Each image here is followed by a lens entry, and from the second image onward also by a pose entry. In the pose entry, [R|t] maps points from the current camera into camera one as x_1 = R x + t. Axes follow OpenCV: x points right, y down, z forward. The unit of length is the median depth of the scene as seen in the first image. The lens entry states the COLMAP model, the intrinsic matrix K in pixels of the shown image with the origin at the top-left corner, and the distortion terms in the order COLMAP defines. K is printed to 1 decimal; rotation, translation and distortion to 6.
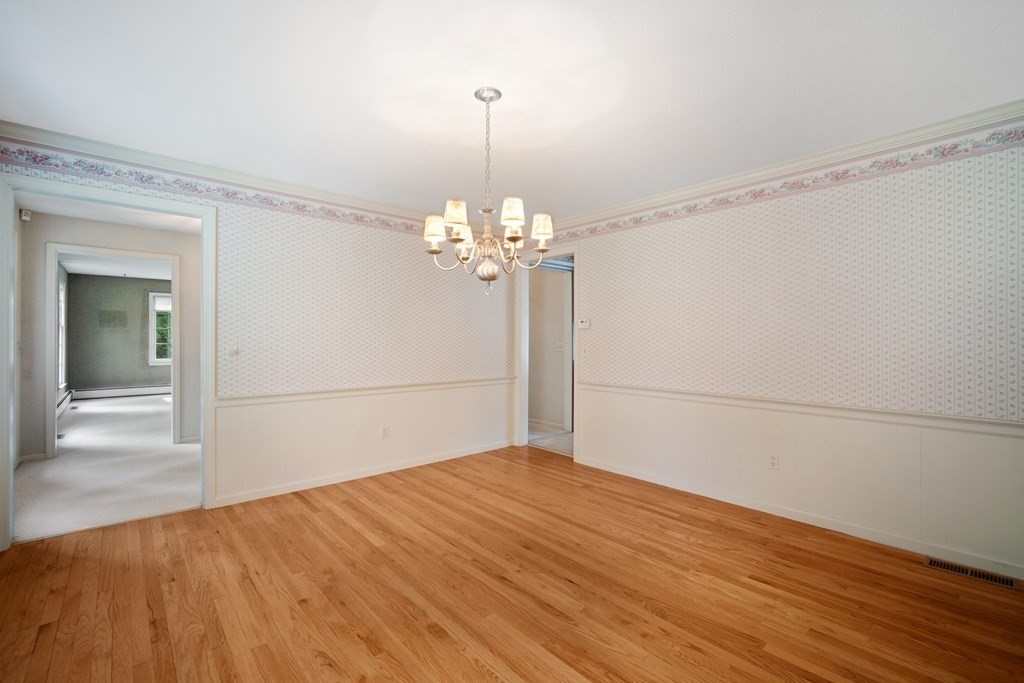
lens RADIAL K [[455.1, 0, 507.2], [0, 455.1, 342.7], [0, 0, 1]] dist [-0.002887, 0.000253]
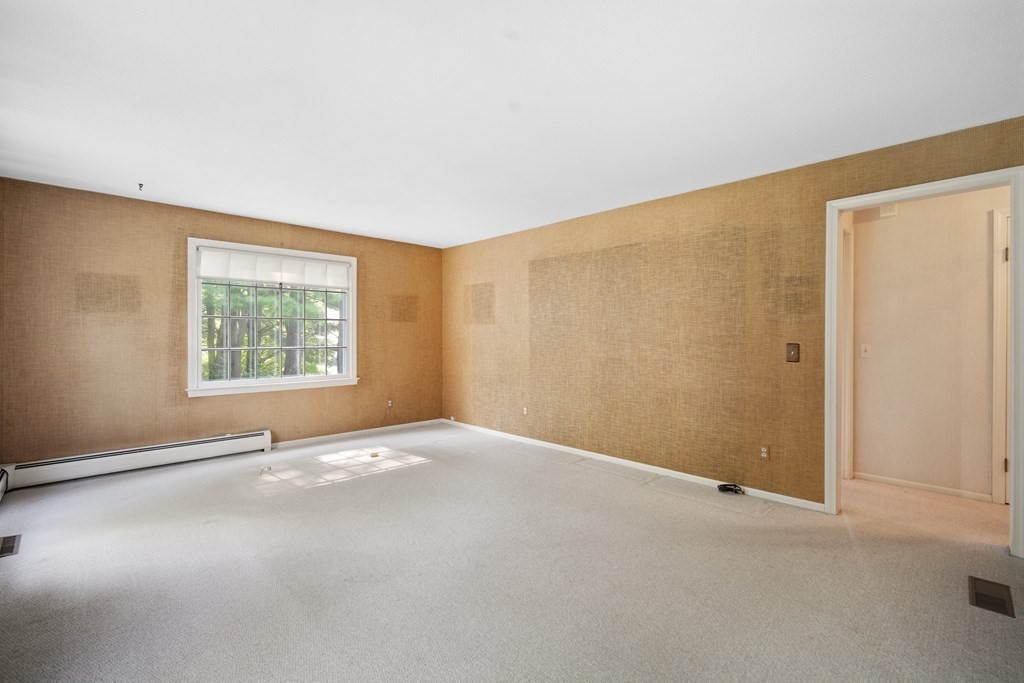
lens RADIAL K [[456.6, 0, 511.0], [0, 456.6, 334.0], [0, 0, 1]] dist [-0.001714, -0.000004]
pose [[0.999322, -0.002815, 0.036702, -0.484749], [0.003035, 0.999978, -0.005918, -0.009379], [-0.036685, 0.006025, 0.999309, 0.533997]]
